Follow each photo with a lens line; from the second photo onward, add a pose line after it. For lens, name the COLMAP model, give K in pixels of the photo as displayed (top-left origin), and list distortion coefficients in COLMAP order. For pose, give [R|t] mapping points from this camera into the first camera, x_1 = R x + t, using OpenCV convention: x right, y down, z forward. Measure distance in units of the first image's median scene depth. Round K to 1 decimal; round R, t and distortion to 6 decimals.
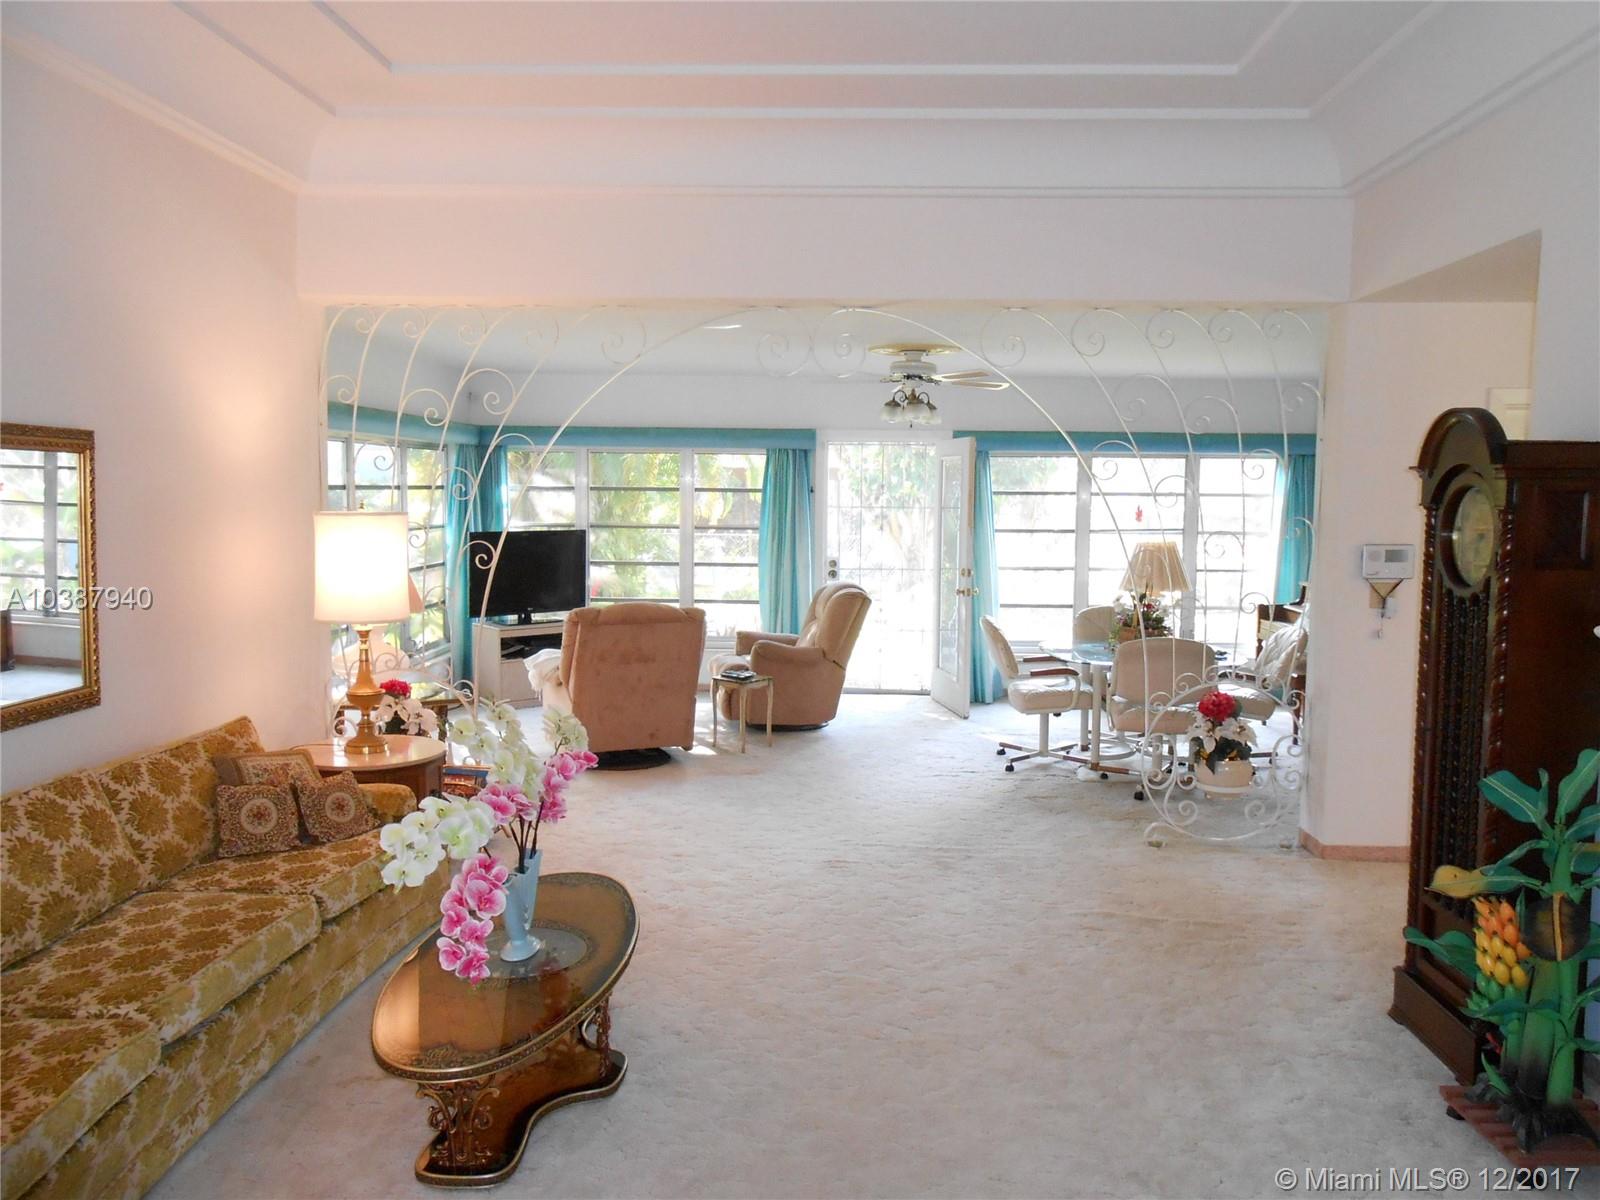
lens RADIAL K [[1289.5, 0, 800.0], [0, 1289.5, 600.0], [0, 0, 1]] dist [-0.033239, 0.063802]
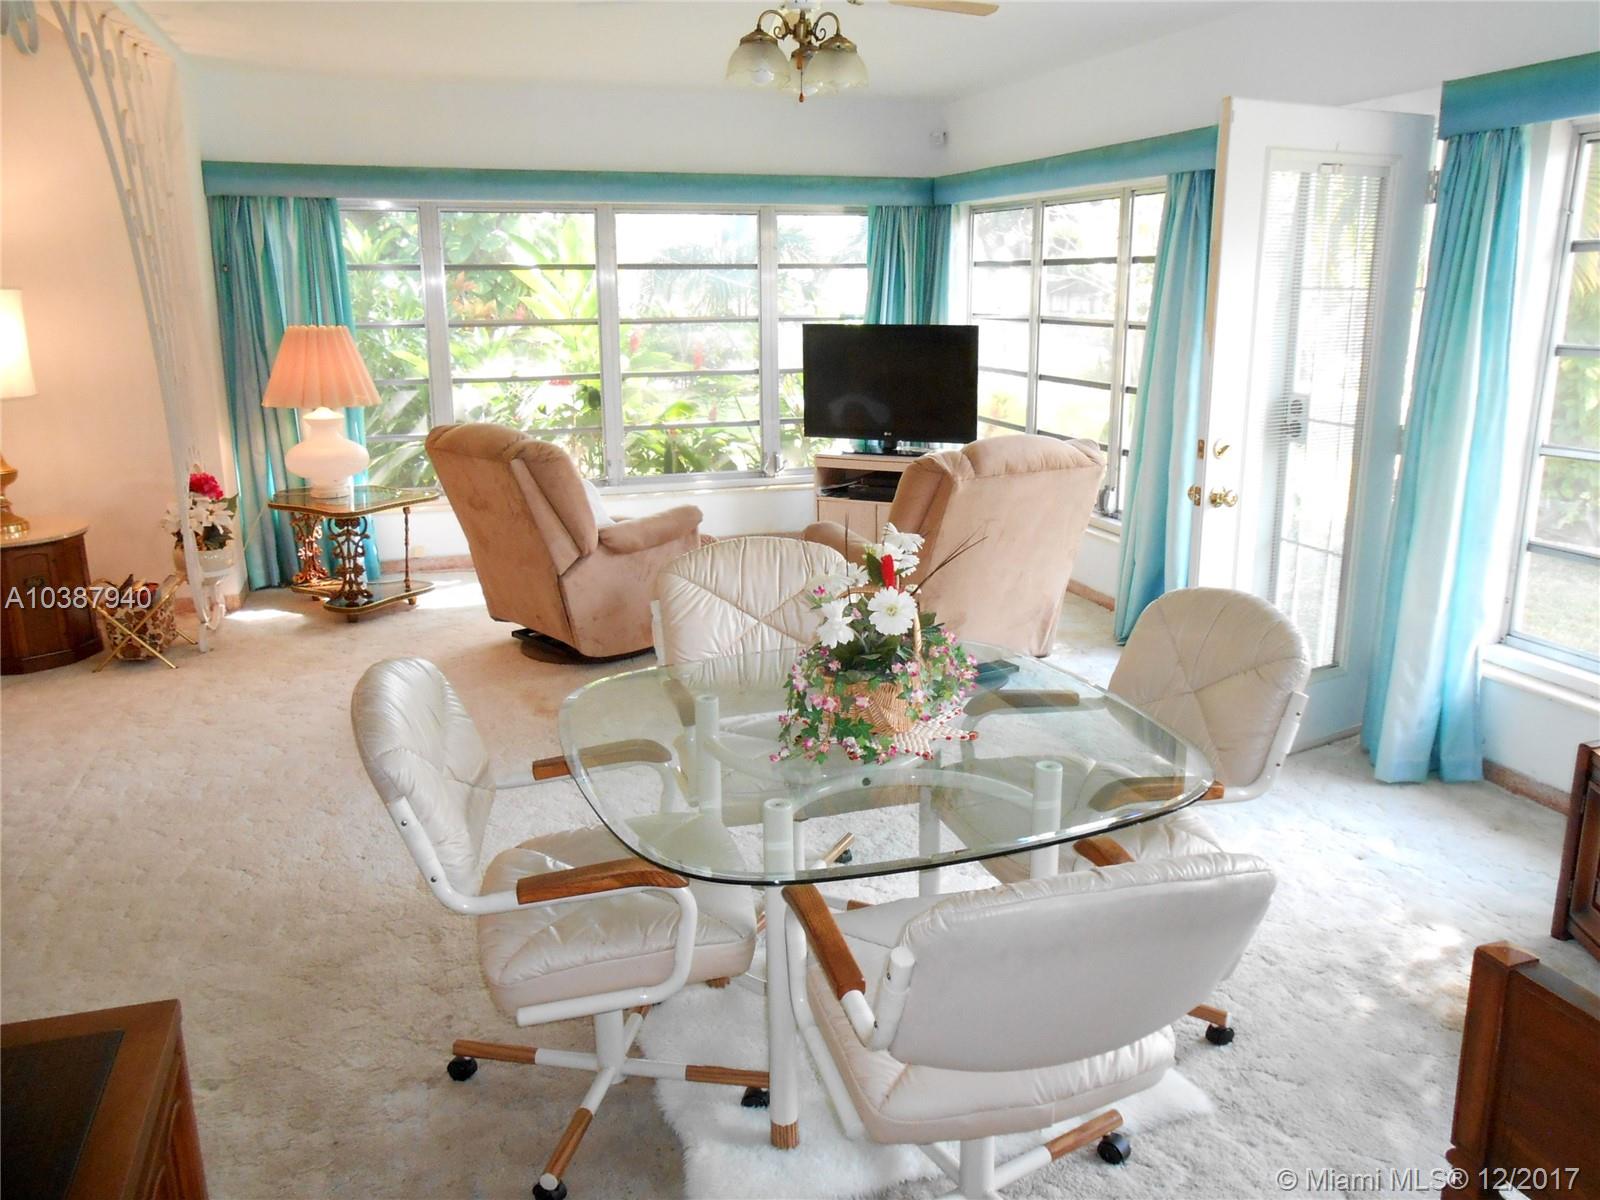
lens RADIAL K [[1289.5, 0, 800.0], [0, 1289.5, 600.0], [0, 0, 1]] dist [-0.033239, 0.063802]
pose [[0.303618, 0.224831, -0.925887, 0.457628], [-0.074822, 0.974385, 0.212072, -0.051331], [0.949851, 0.004888, 0.312664, 0.722543]]
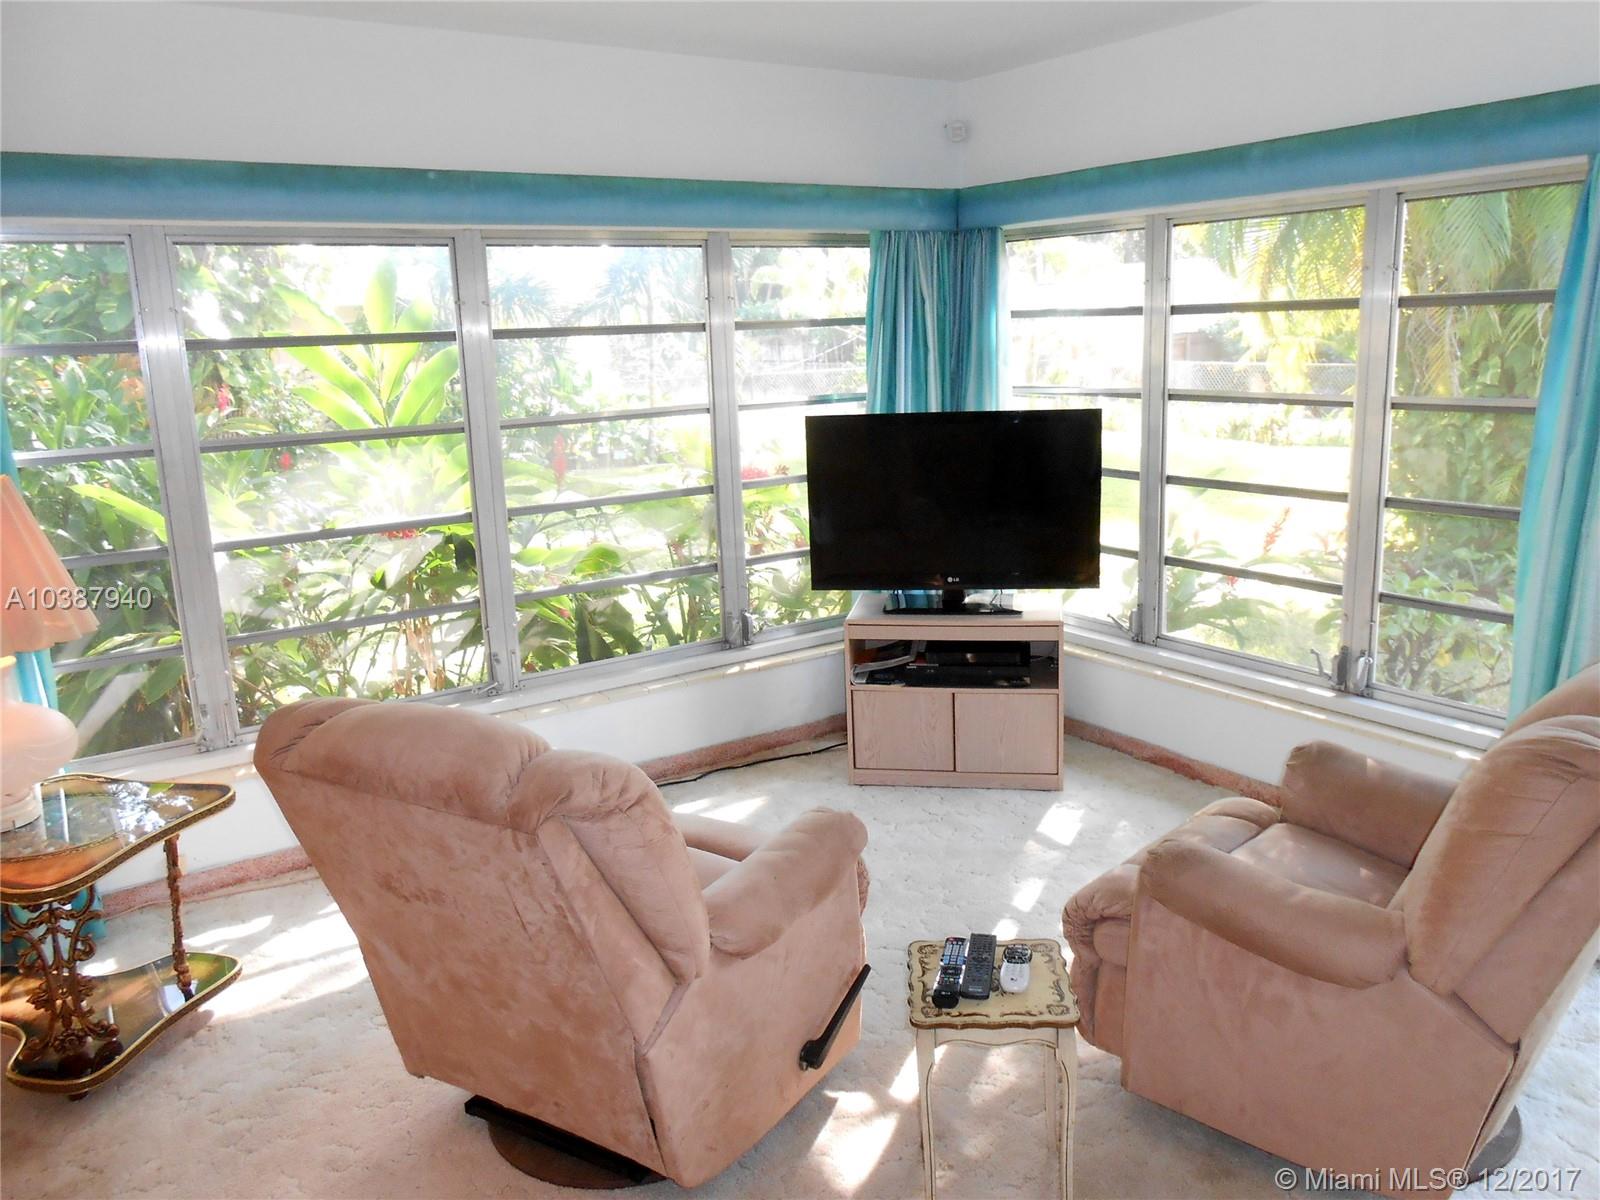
lens RADIAL K [[1243.9, 0, 807.0], [0, 1243.9, 603.8], [0, 0, 1]] dist [-0.008221, -0.001911]
pose [[0.556727, 0.160699, -0.815004, 0.126798], [-0.034413, 0.984729, 0.170657, -0.058958], [0.829983, -0.066962, 0.553755, 0.700632]]
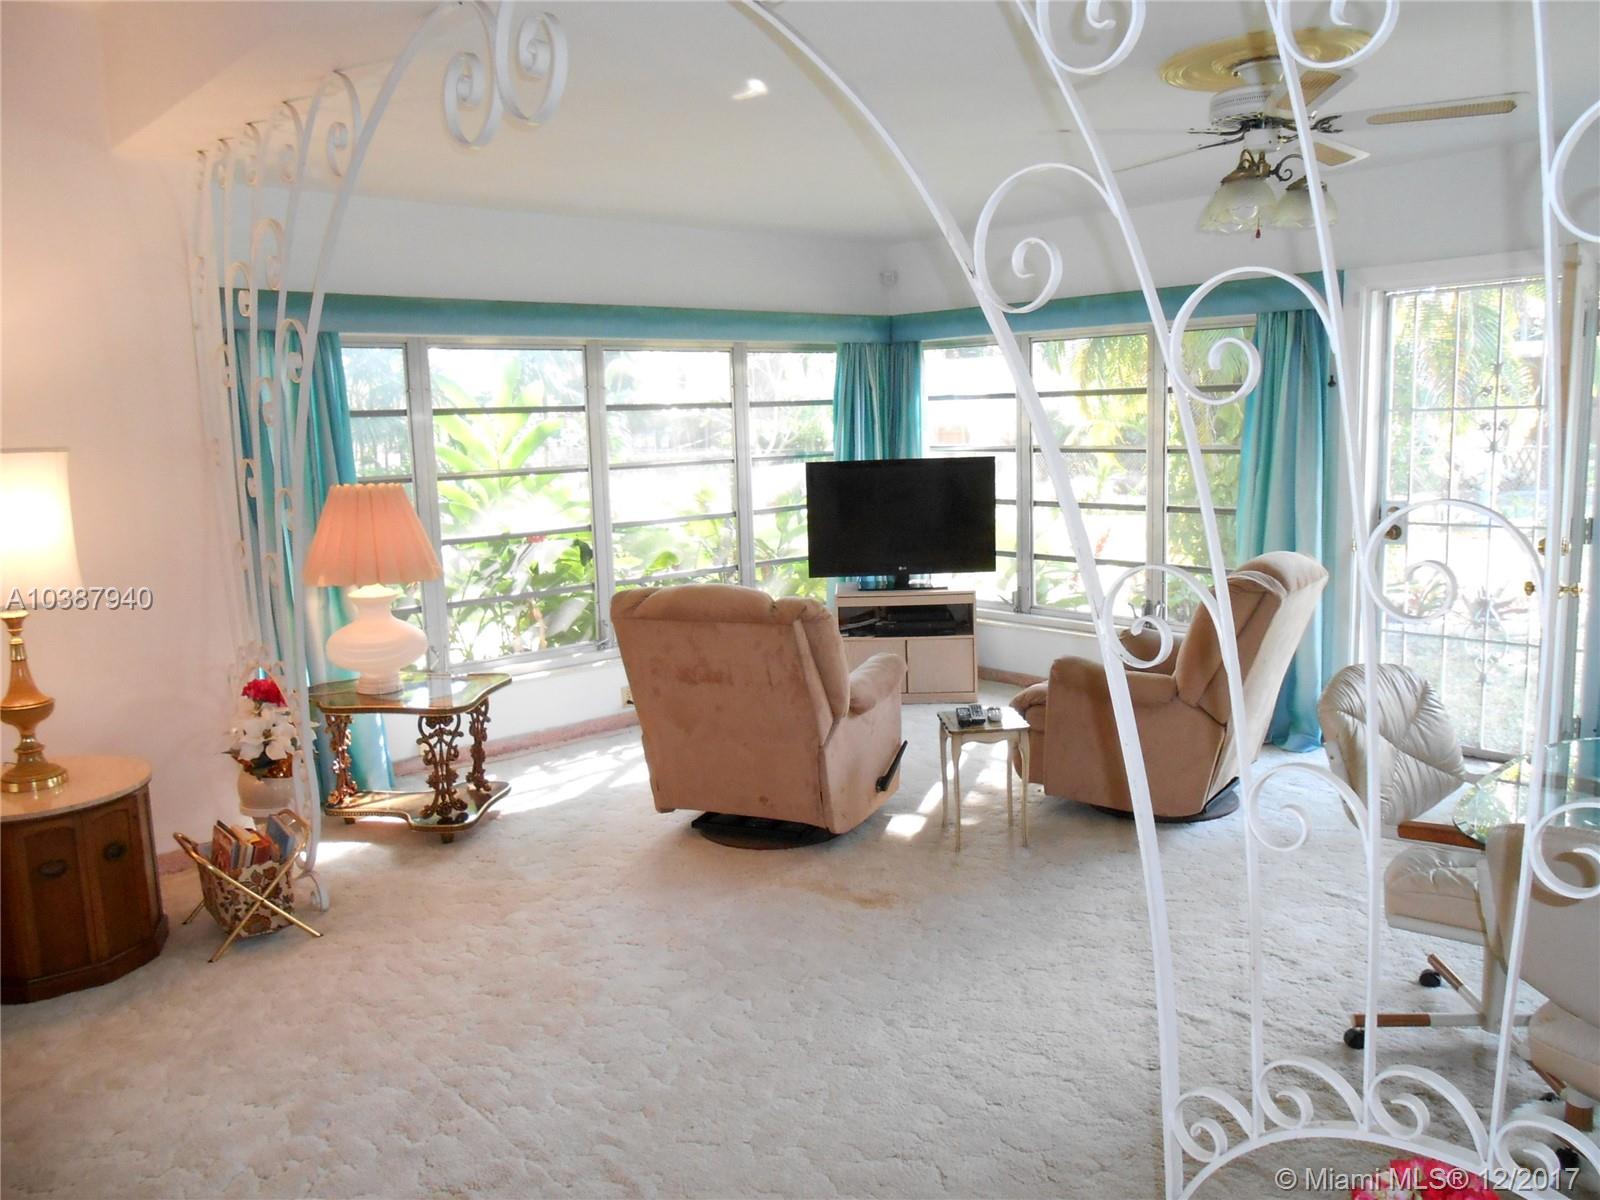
lens RADIAL K [[1274.3, 0, 800.0], [0, 1274.3, 600.0], [0, 0, 1]] dist [0.001651, 0.004880]
pose [[0.665710, 0.086416, -0.741190, 0.272975], [-0.031125, 0.995623, 0.088125, -0.035660], [0.745562, -0.035596, 0.665485, 0.484796]]
